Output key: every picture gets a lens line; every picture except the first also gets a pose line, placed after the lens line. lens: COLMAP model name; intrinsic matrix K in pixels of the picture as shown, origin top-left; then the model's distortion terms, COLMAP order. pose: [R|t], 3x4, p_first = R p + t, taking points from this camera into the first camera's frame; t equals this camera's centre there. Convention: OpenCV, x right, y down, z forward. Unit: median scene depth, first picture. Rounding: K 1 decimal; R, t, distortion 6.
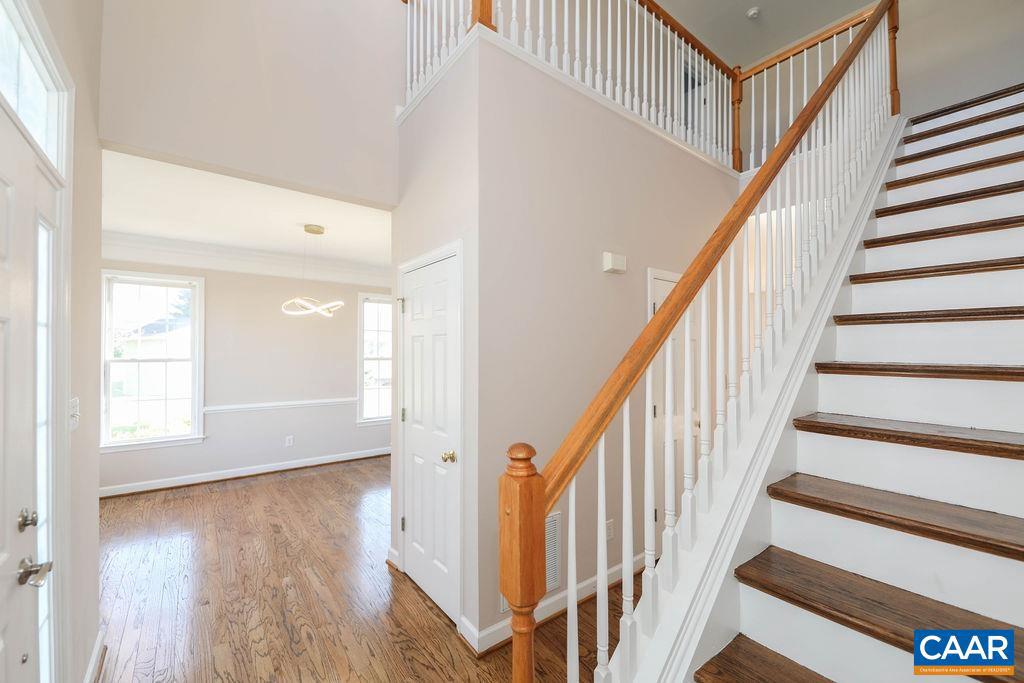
lens RADIAL K [[416.9, 0, 516.1], [0, 416.9, 349.0], [0, 0, 1]] dist [0.000108, -0.000388]
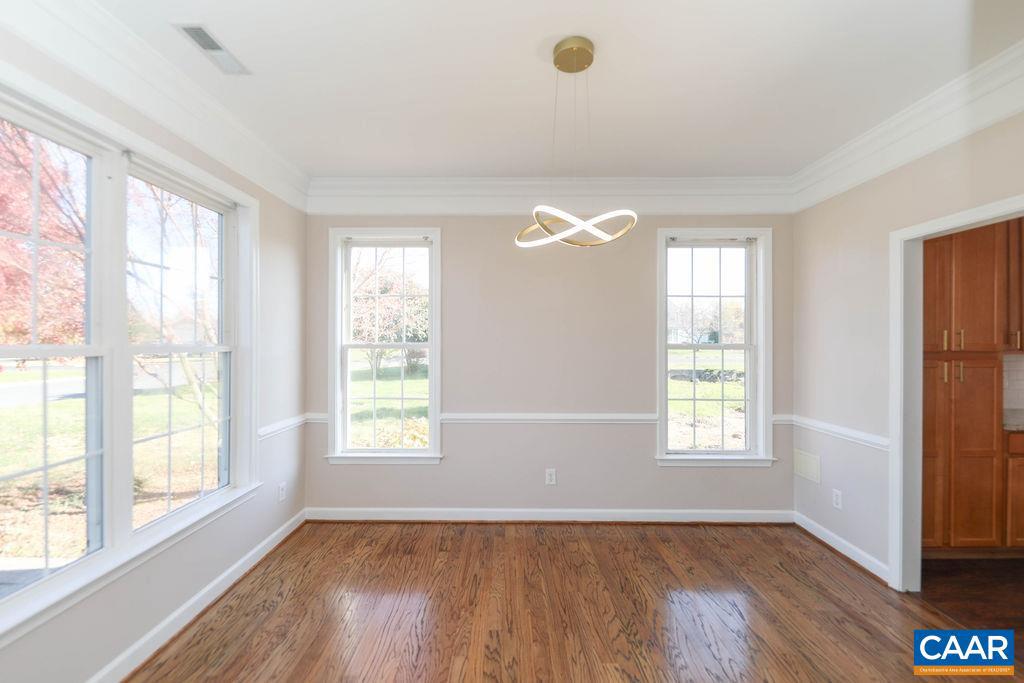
lens RADIAL K [[408.7, 0, 508.9], [0, 408.7, 340.8], [0, 0, 1]] dist [-0.003089, -0.000585]
pose [[0.782223, -0.001080, -0.622998, -0.371516], [0.005520, 0.999971, 0.005197, 0.024292], [0.622974, -0.007504, 0.782207, 0.851265]]
